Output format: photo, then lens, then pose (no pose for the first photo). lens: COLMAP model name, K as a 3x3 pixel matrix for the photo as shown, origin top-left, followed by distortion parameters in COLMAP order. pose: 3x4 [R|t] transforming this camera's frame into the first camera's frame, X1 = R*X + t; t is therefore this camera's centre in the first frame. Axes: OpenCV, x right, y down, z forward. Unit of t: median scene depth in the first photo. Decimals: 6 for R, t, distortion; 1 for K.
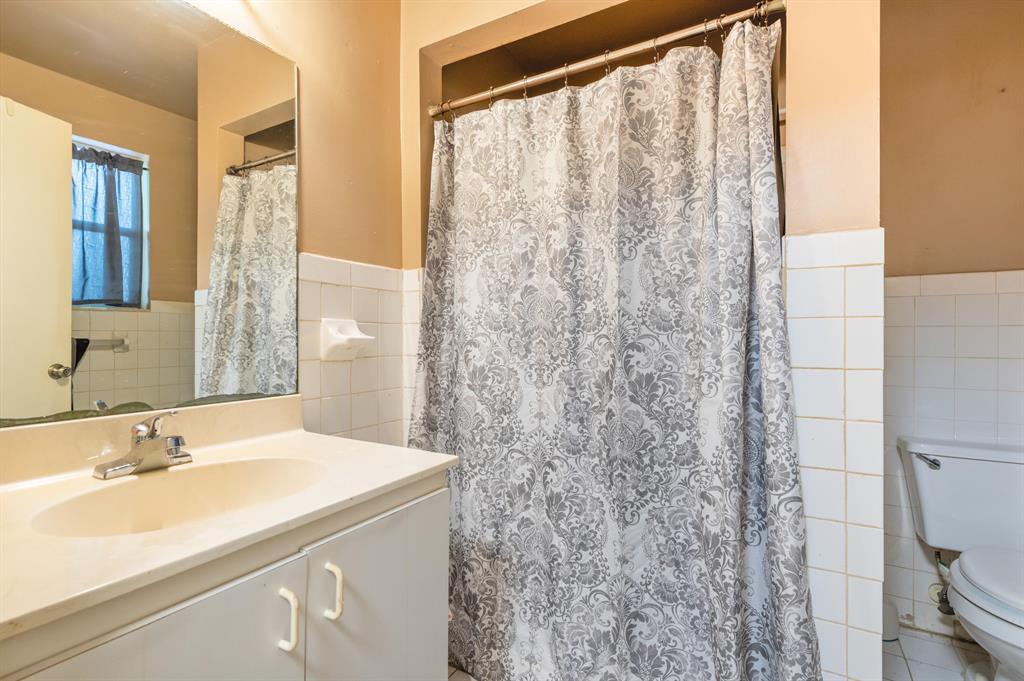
lens RADIAL K [[484.3, 0, 514.6], [0, 484.3, 338.2], [0, 0, 1]] dist [0.014699, -0.004901]
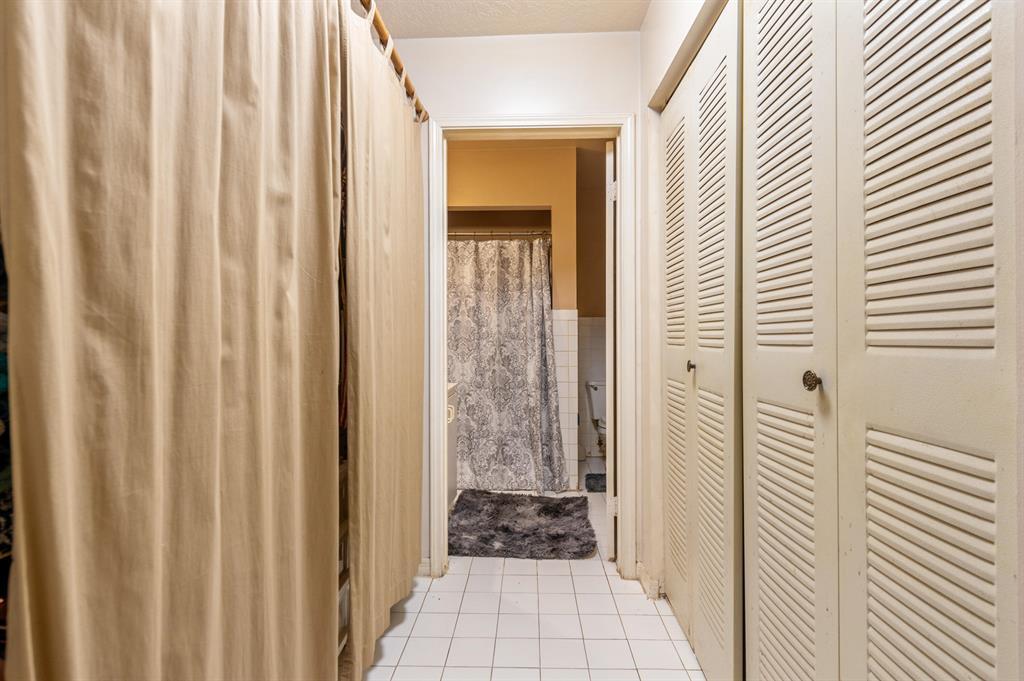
lens RADIAL K [[484.3, 0, 514.0], [0, 484.3, 339.2], [0, 0, 1]] dist [0.014699, -0.004901]
pose [[0.883823, -0.002897, 0.467813, -0.957234], [0.003931, 0.999992, -0.001235, -0.013205], [-0.467806, 0.002931, 0.883827, -1.401512]]
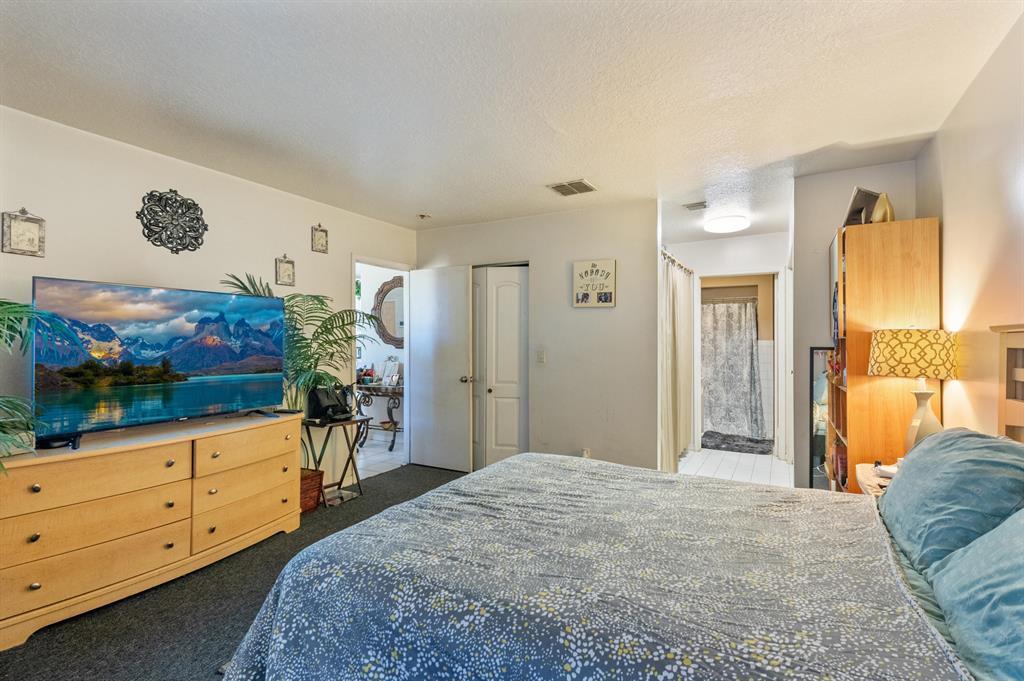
lens RADIAL K [[484.3, 0, 521.8], [0, 484.3, 340.8], [0, 0, 1]] dist [0.014699, -0.004901]
pose [[0.999484, -0.006066, 0.031554, -2.095992], [0.005827, 0.999954, 0.007676, -0.226278], [-0.031599, -0.007488, 0.999473, -4.036261]]
